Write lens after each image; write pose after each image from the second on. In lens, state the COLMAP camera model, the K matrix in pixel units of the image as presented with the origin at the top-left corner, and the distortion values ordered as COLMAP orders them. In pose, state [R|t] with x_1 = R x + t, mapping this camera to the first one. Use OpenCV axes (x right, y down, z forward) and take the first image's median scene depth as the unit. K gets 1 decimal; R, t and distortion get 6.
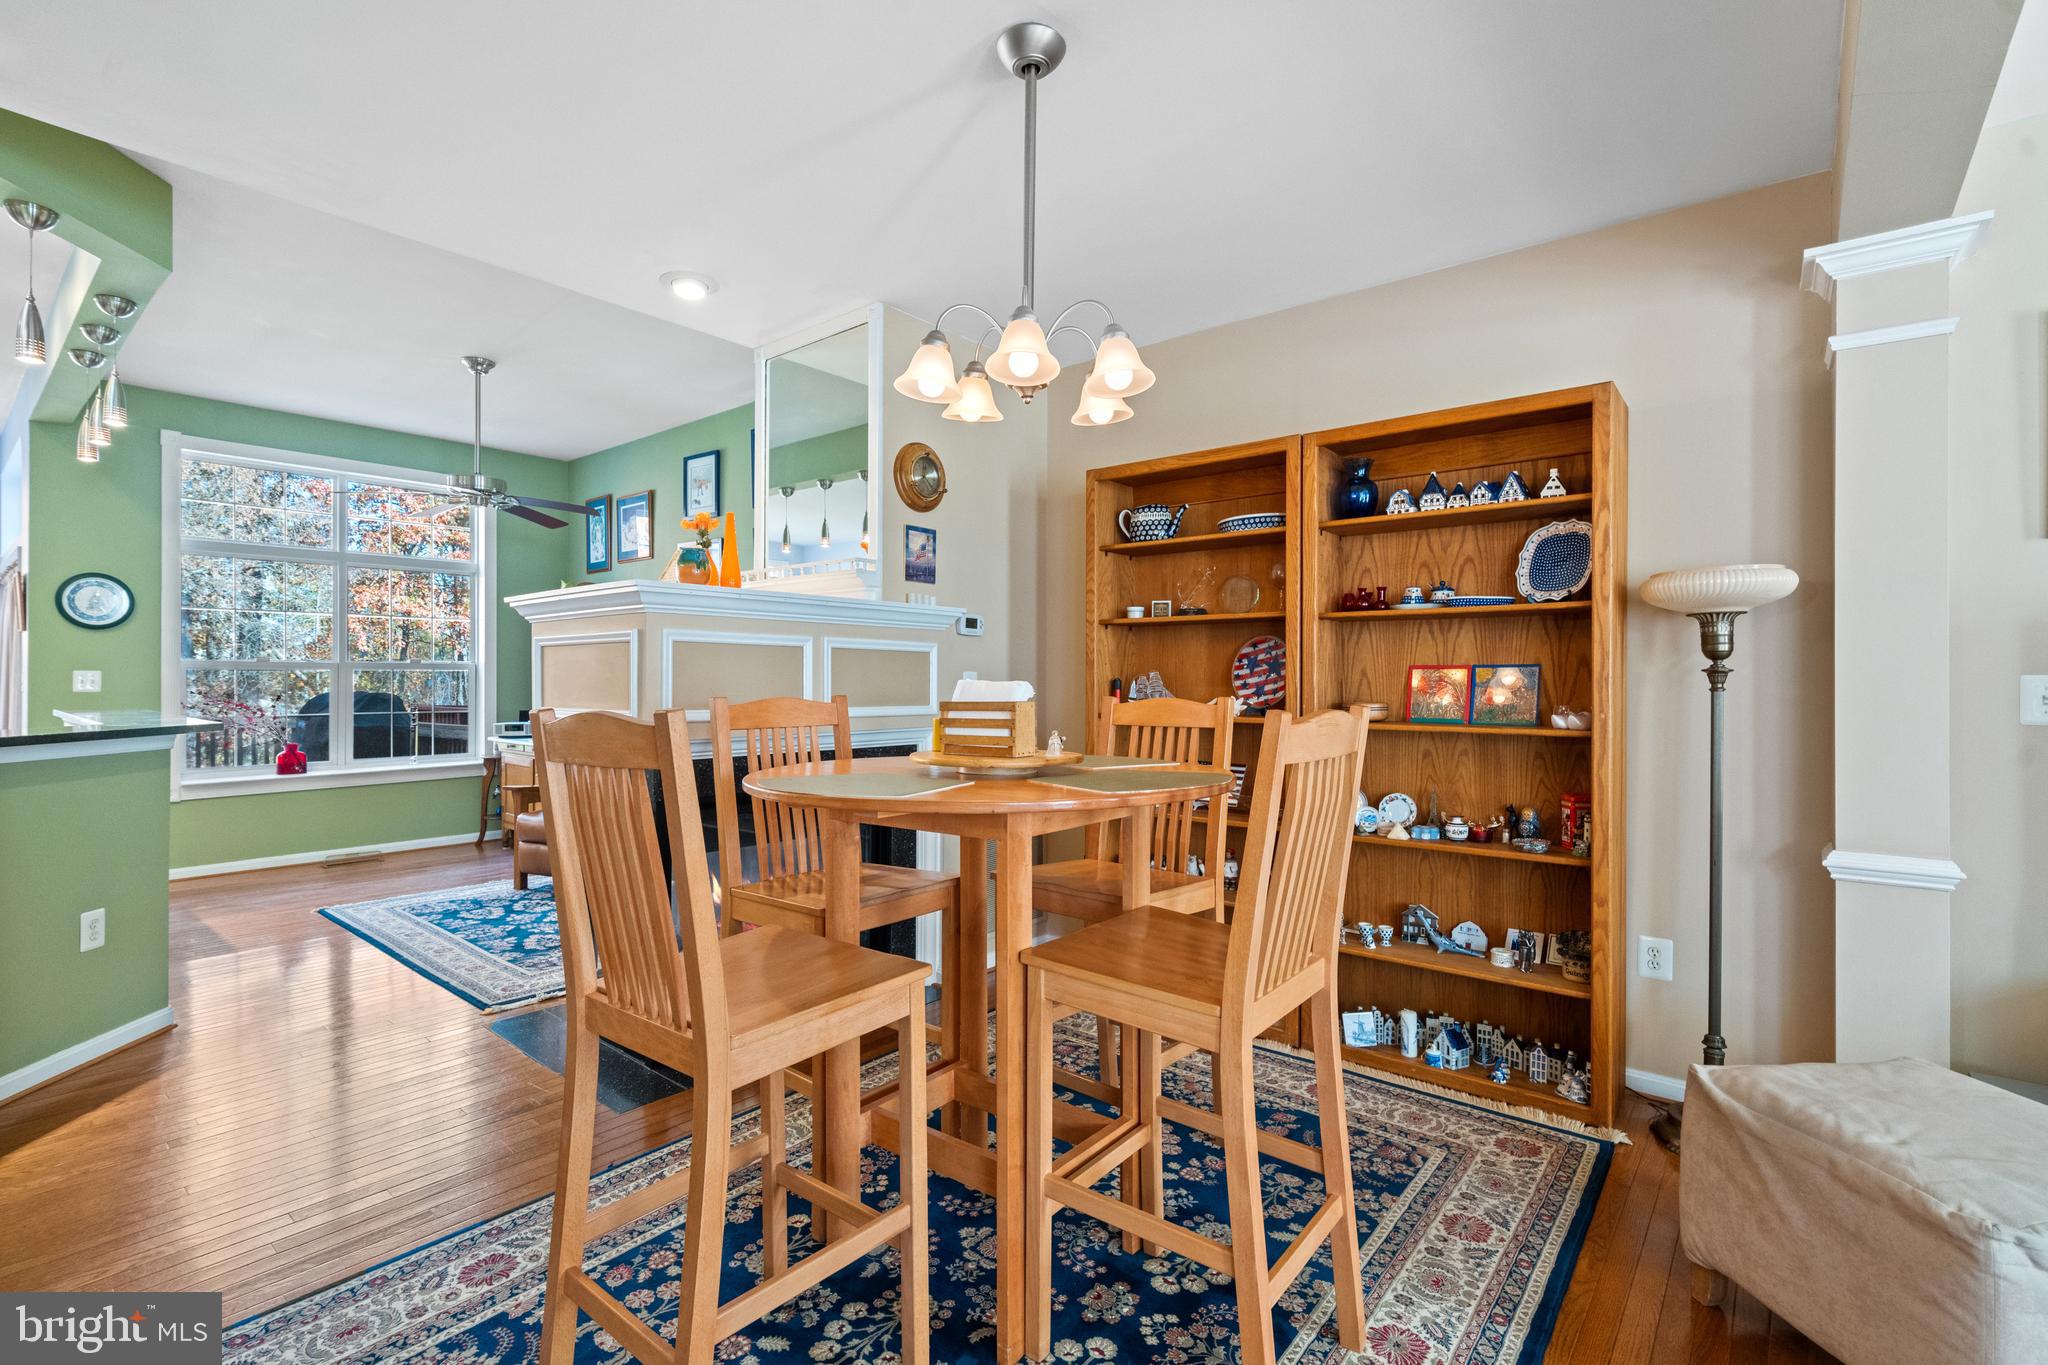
lens RADIAL K [[936.6, 0, 1015.3], [0, 936.6, 679.8], [0, 0, 1]] dist [-0.005092, 0.002754]
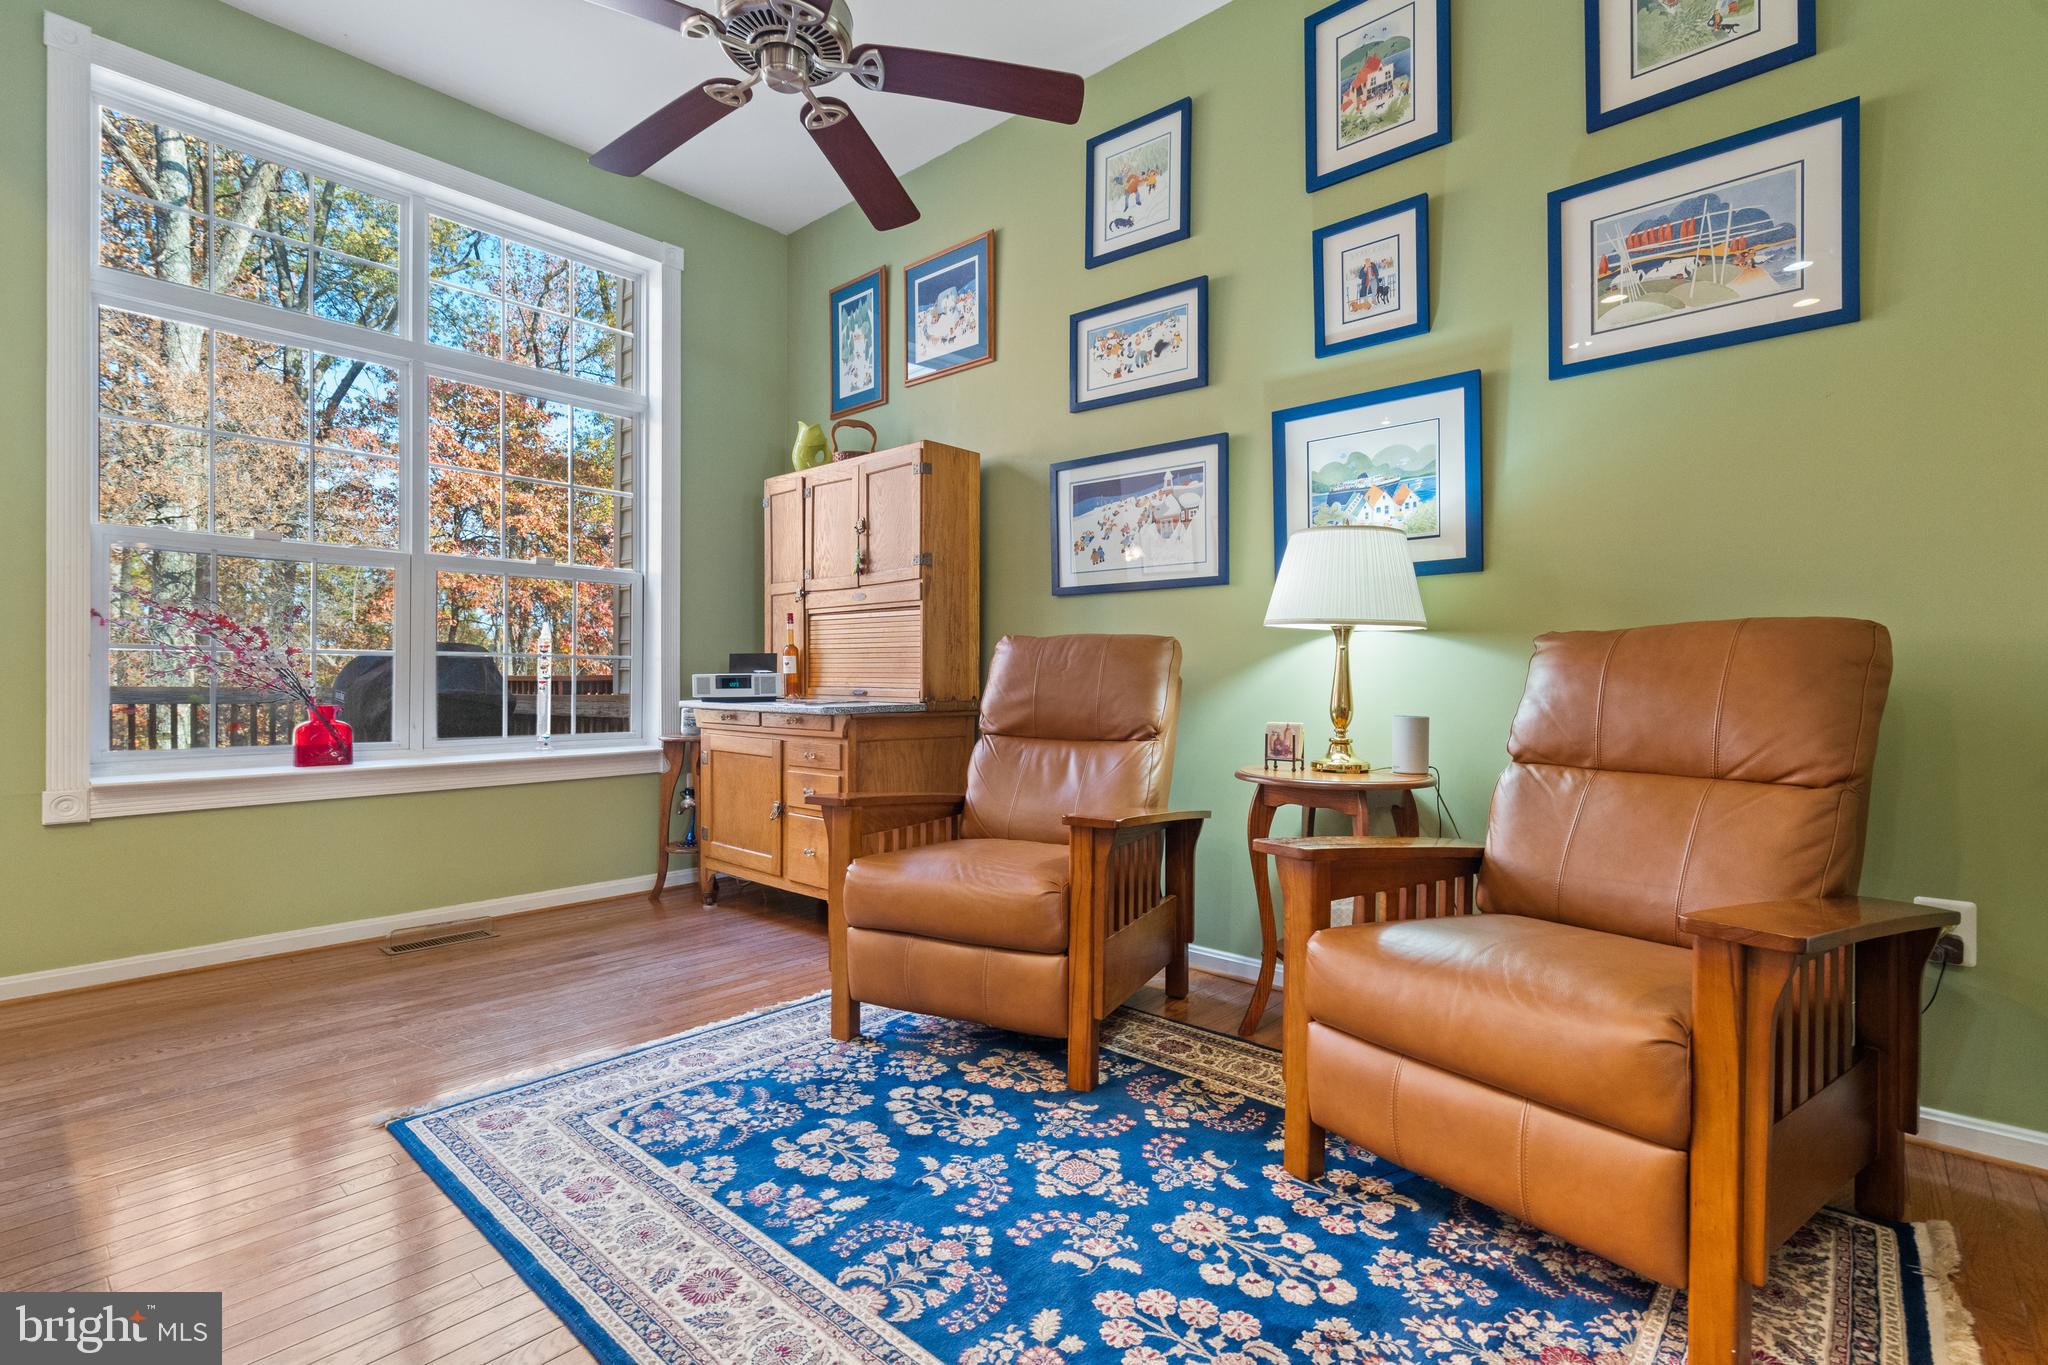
lens RADIAL K [[936.6, 0, 1009.5], [0, 936.6, 688.2], [0, 0, 1]] dist [-0.005092, 0.002754]
pose [[0.999522, 0.003373, -0.030723, -0.374377], [-0.003136, 0.999965, 0.007771, 0.051786], [0.030749, -0.007671, 0.999498, 0.488428]]
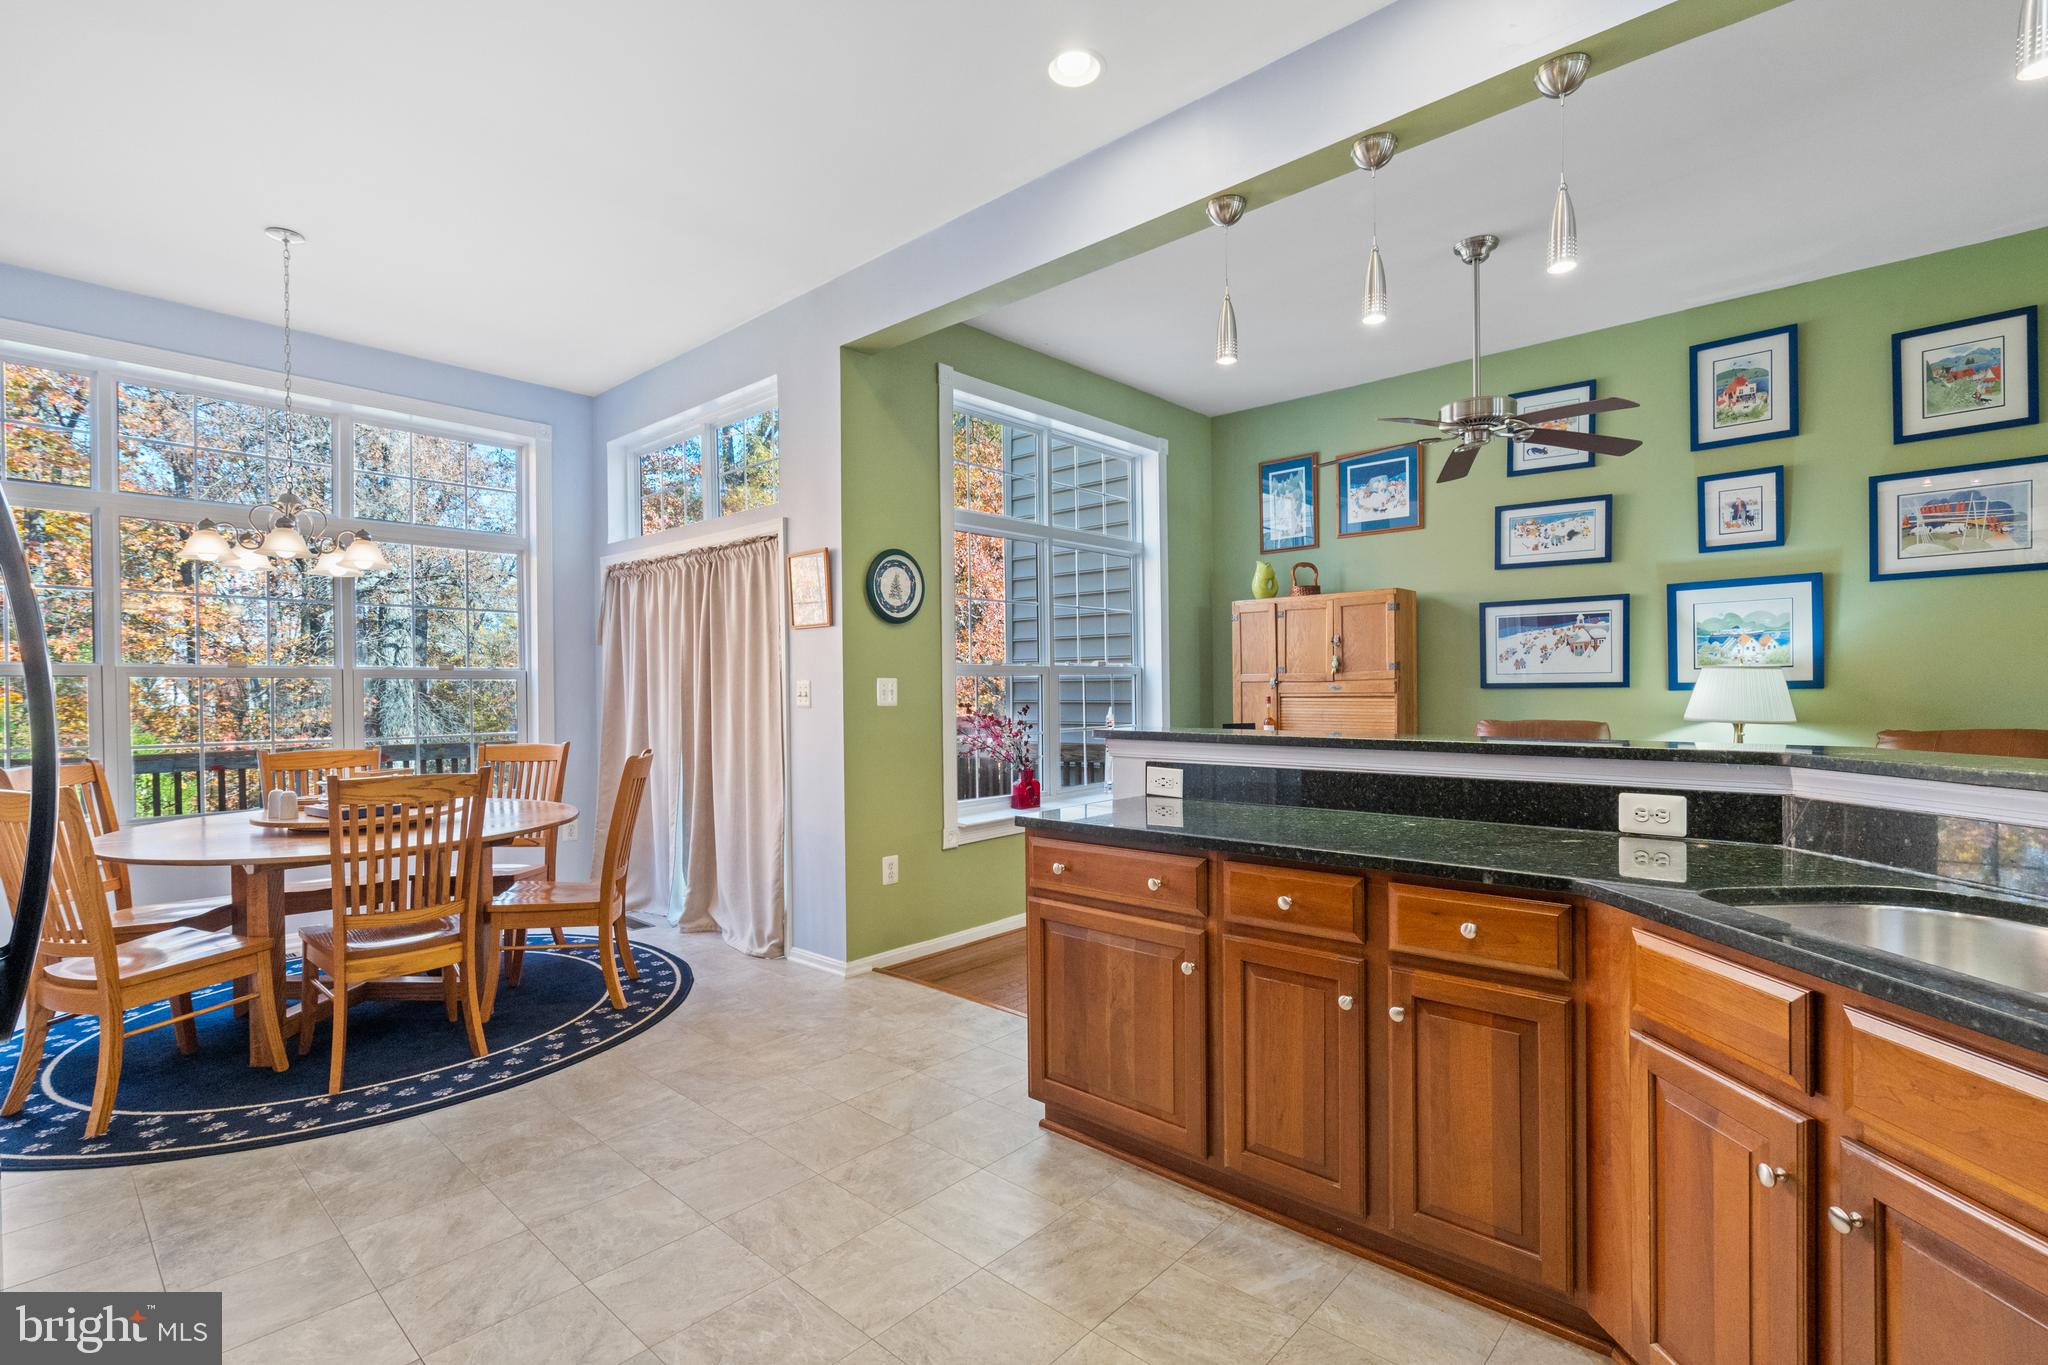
lens RADIAL K [[936.6, 0, 1015.7], [0, 936.6, 701.8], [0, 0, 1]] dist [-0.005092, 0.002754]
pose [[0.998671, -0.014876, -0.049337, -0.711925], [0.015590, 0.999779, 0.014116, -0.000040], [0.049116, -0.014867, 0.998682, 0.206036]]
